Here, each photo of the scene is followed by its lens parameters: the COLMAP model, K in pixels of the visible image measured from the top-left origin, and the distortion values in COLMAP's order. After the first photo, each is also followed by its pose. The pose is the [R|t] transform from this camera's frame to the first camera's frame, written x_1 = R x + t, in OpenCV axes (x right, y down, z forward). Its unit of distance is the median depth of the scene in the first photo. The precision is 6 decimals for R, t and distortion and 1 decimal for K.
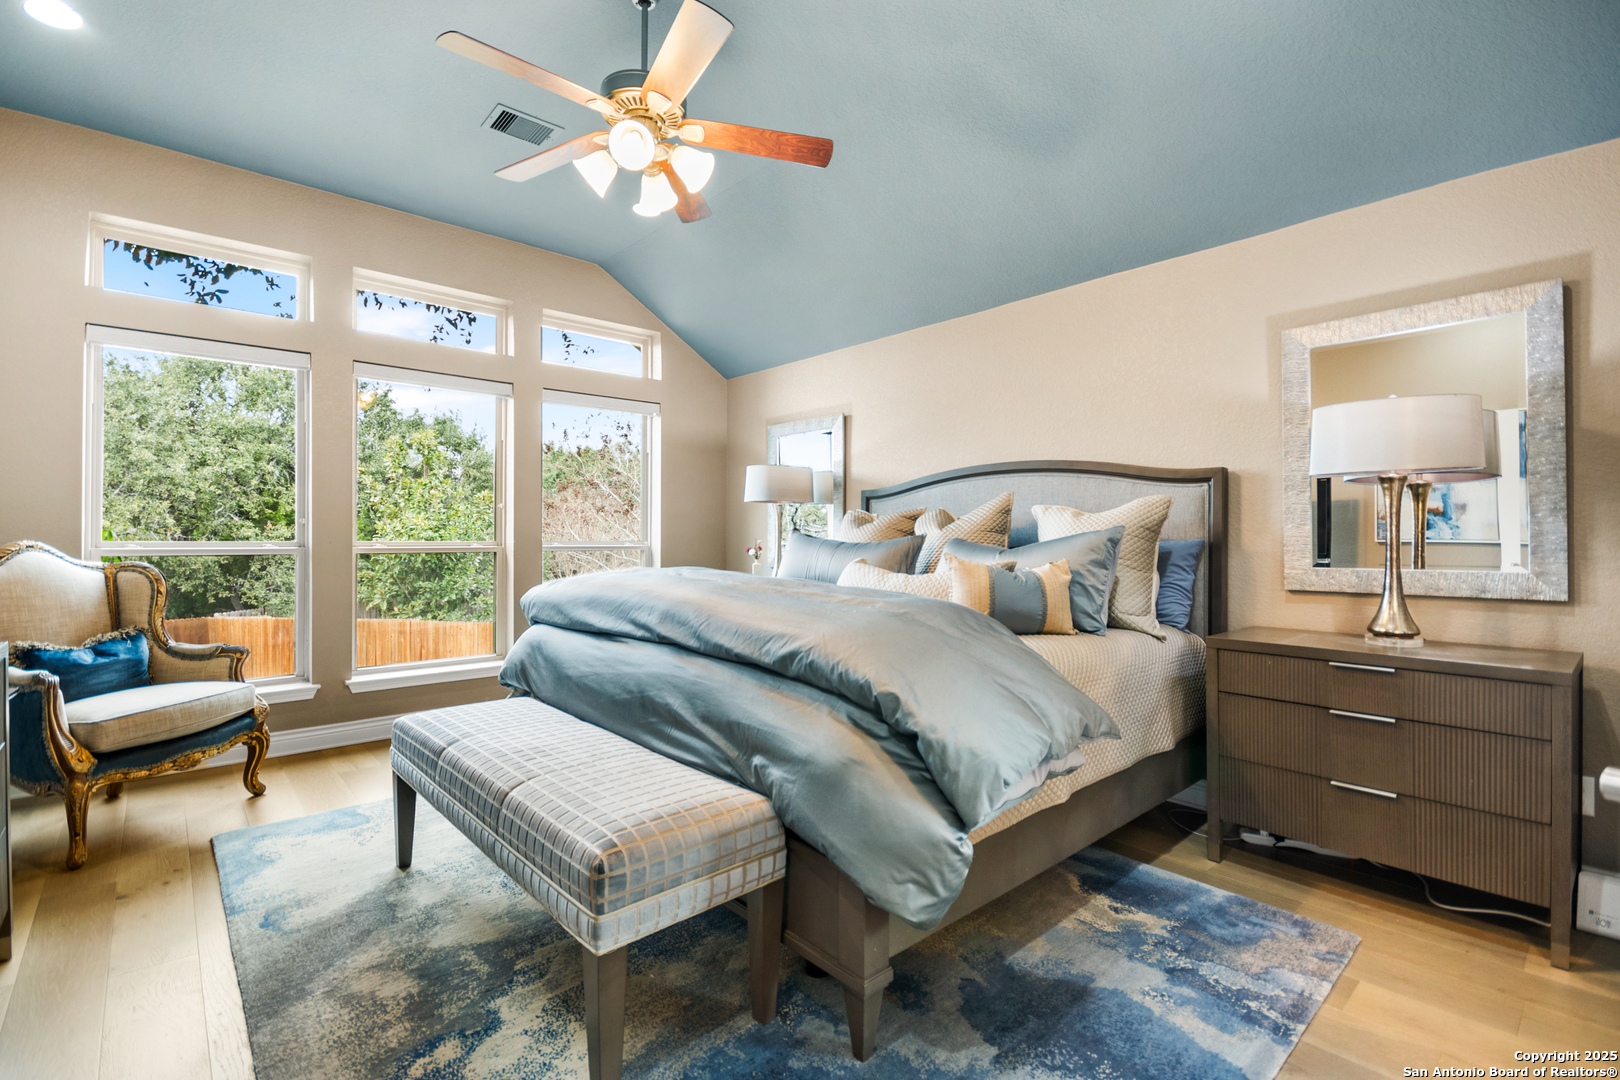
lens RADIAL K [[729.6, 0, 807.7], [0, 729.6, 503.7], [0, 0, 1]] dist [-0.019811, -0.000347]
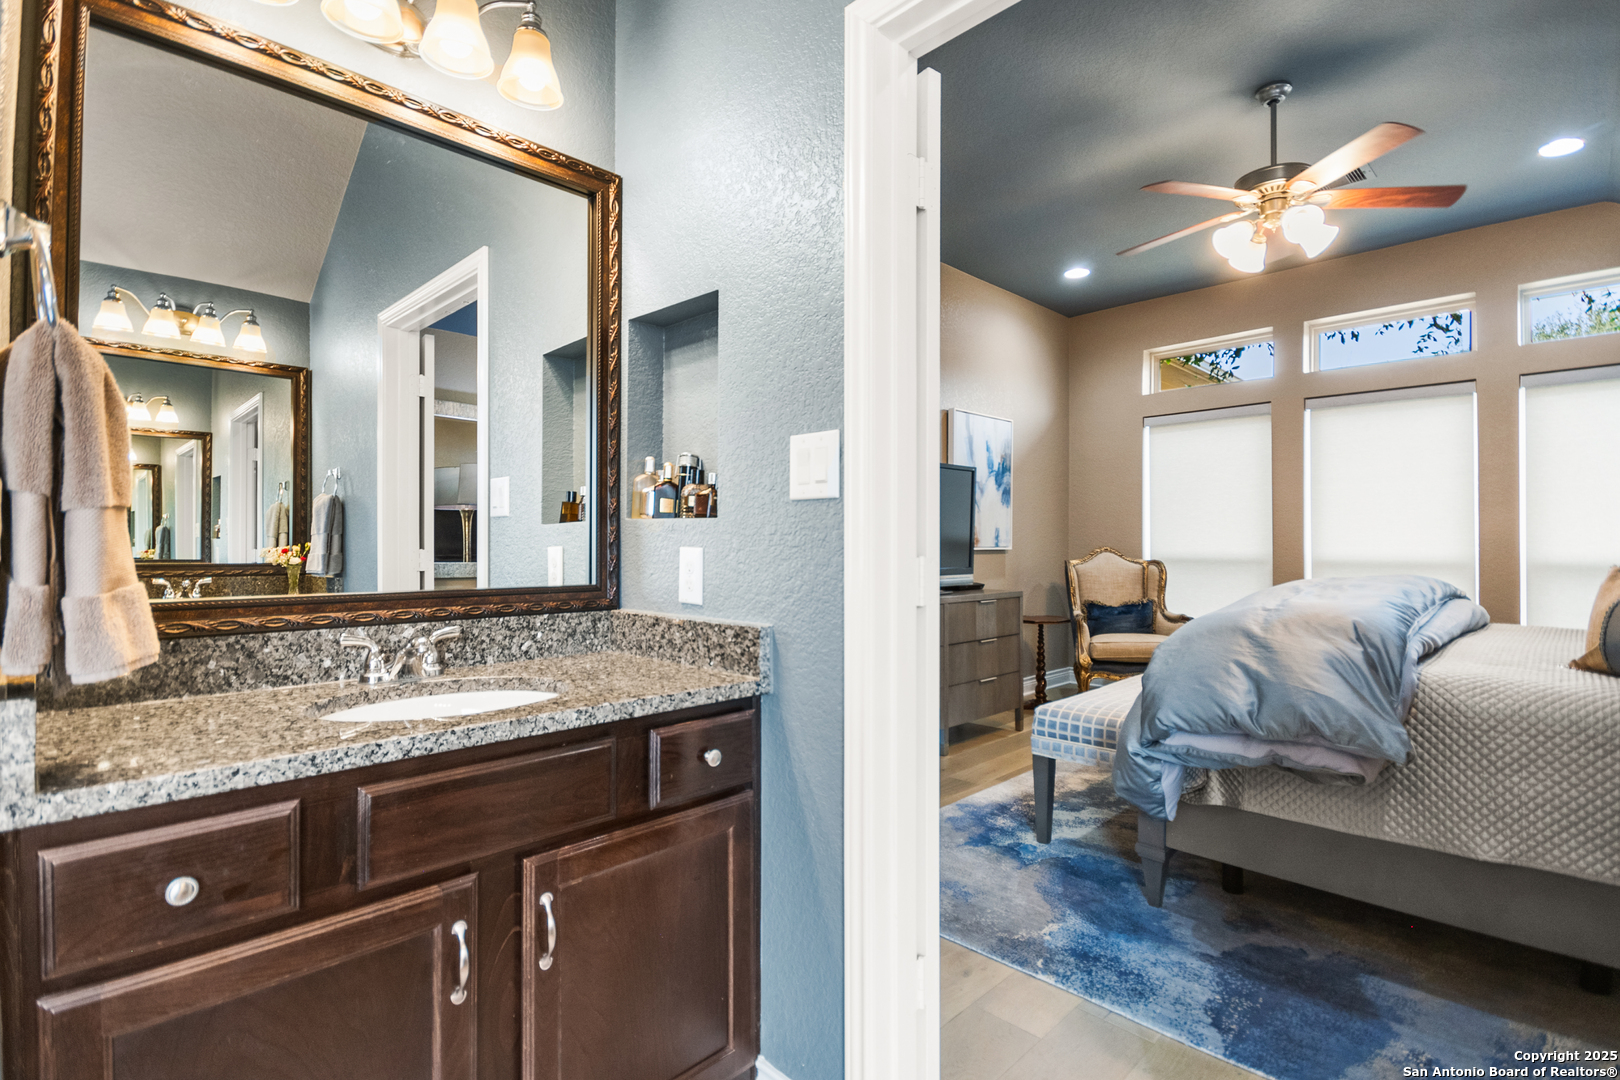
lens RADIAL K [[785.7, 0, 810.0], [0, 785.7, 540.0], [0, 0, 1]] dist [-0.023316, -0.000250]
pose [[0.070895, 0.004468, -0.997474, 1.334369], [0.037418, 0.999274, 0.007136, -0.006511], [0.996782, -0.037830, 0.070676, 0.184776]]
